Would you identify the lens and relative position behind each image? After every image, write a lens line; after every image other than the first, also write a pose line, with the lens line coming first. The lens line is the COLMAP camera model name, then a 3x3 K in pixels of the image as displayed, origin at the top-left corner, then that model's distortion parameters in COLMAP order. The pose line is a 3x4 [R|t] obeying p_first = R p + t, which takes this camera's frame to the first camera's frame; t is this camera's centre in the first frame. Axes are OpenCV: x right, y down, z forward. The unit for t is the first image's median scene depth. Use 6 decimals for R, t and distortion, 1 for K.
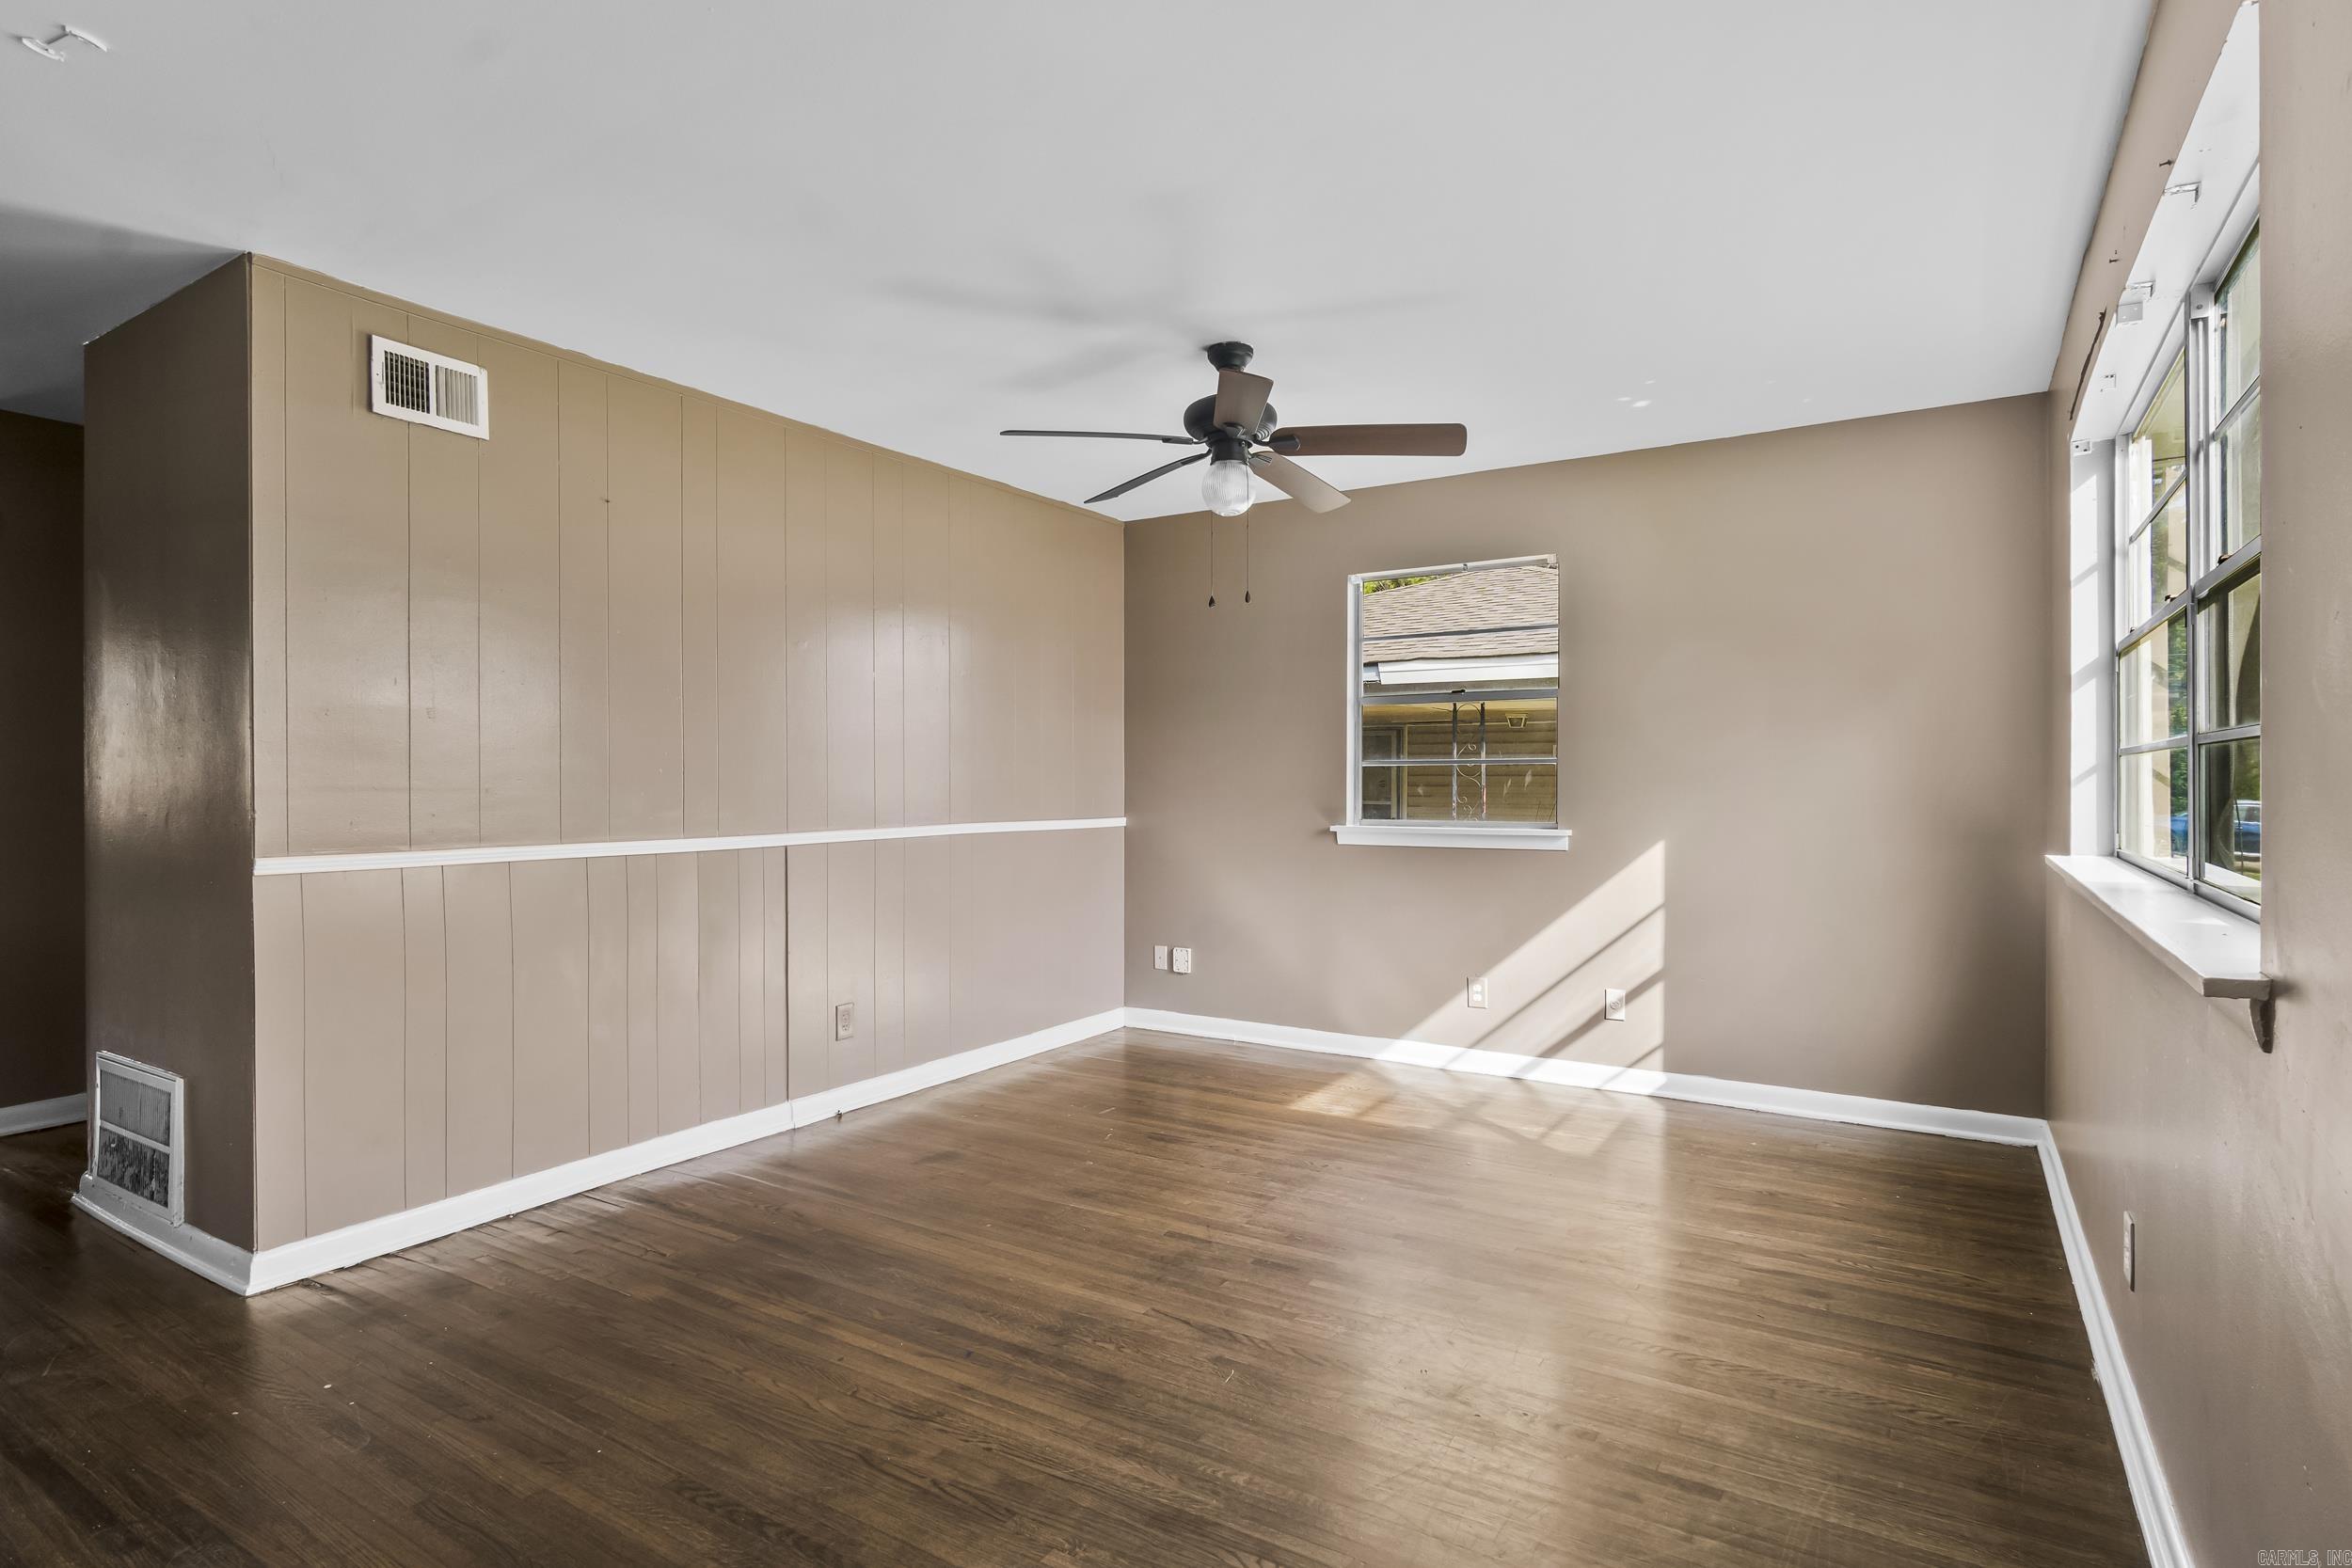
lens RADIAL K [[1186.8, 0, 1166.0], [0, 1186.8, 781.7], [0, 0, 1]] dist [-0.005842, 0.000417]
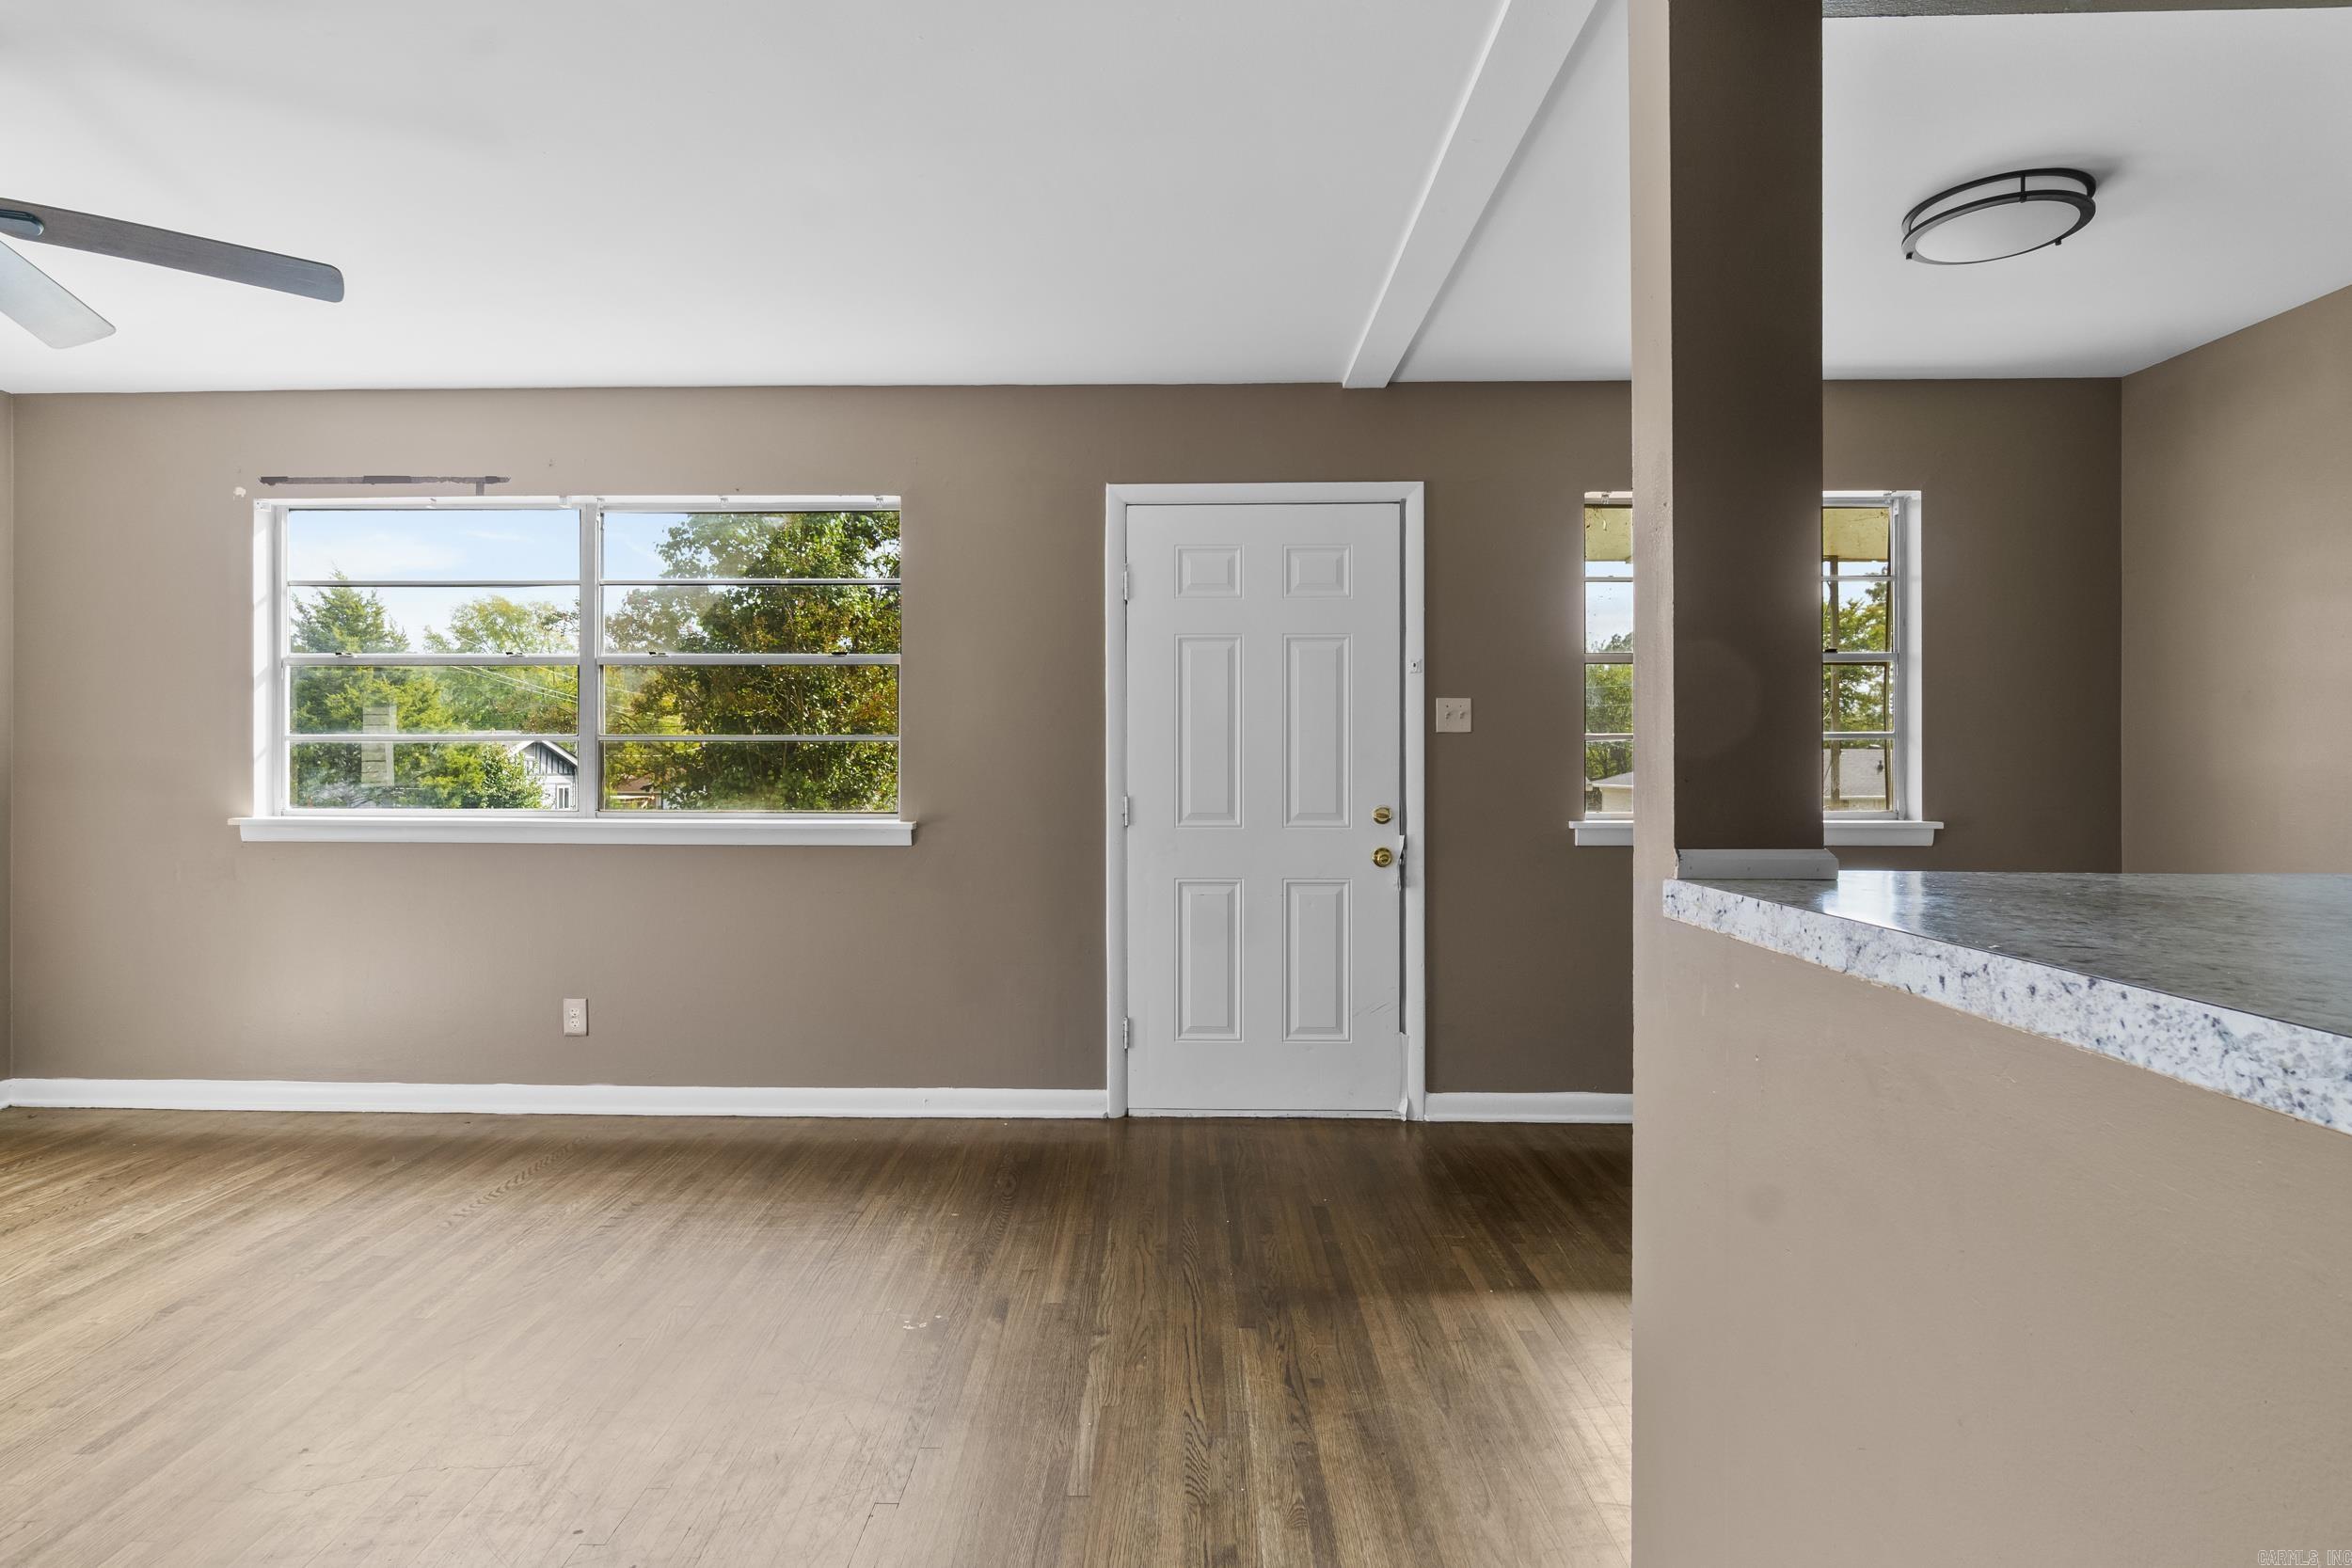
lens RADIAL K [[1186.8, 0, 1142.6], [0, 1186.8, 758.7], [0, 0, 1]] dist [-0.005842, 0.000417]
pose [[-0.509026, 0.001655, 0.860750, -0.966782], [-0.002846, 0.999989, -0.003606, 0.000466], [-0.860747, -0.004285, -0.509016, 0.944738]]
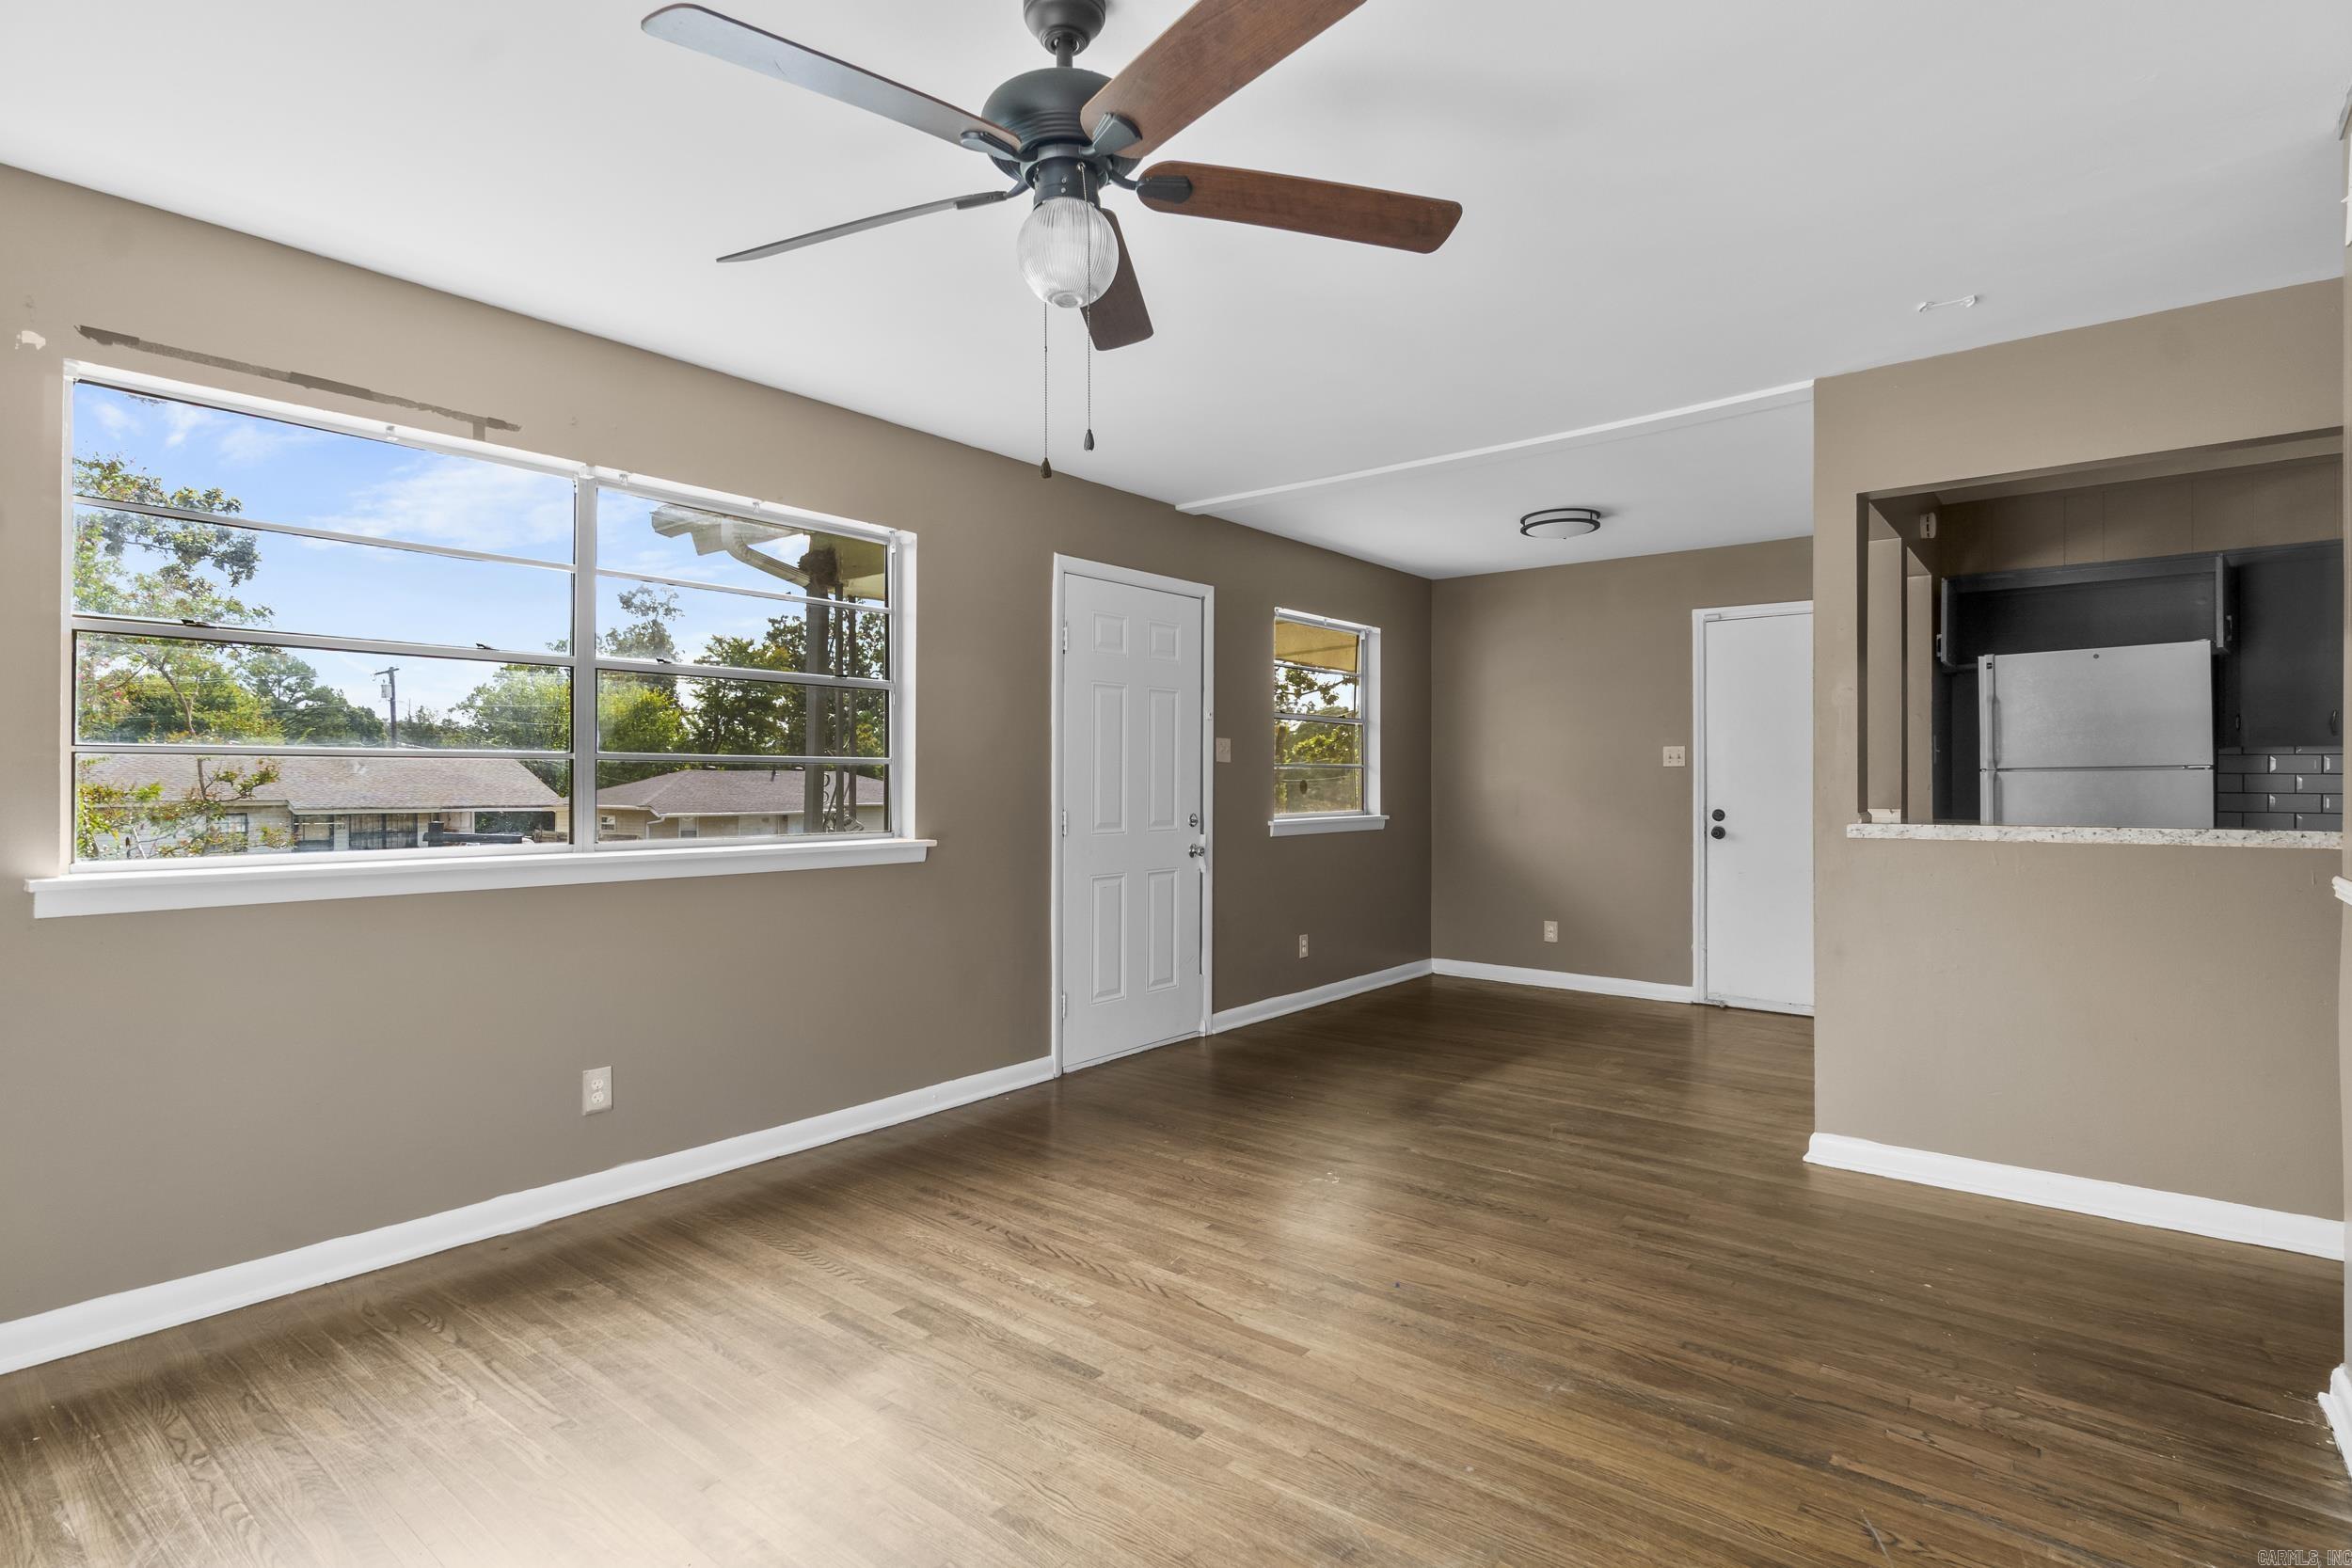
lens RADIAL K [[1143.9, 0, 1139.6], [0, 1143.9, 779.0], [0, 0, 1]] dist [-0.004004, 0.000262]
pose [[-0.989233, 0.001759, 0.146337, -0.072789], [0.001051, 0.999987, -0.004919, 0.001637], [-0.146344, -0.004712, -0.989223, 1.889035]]
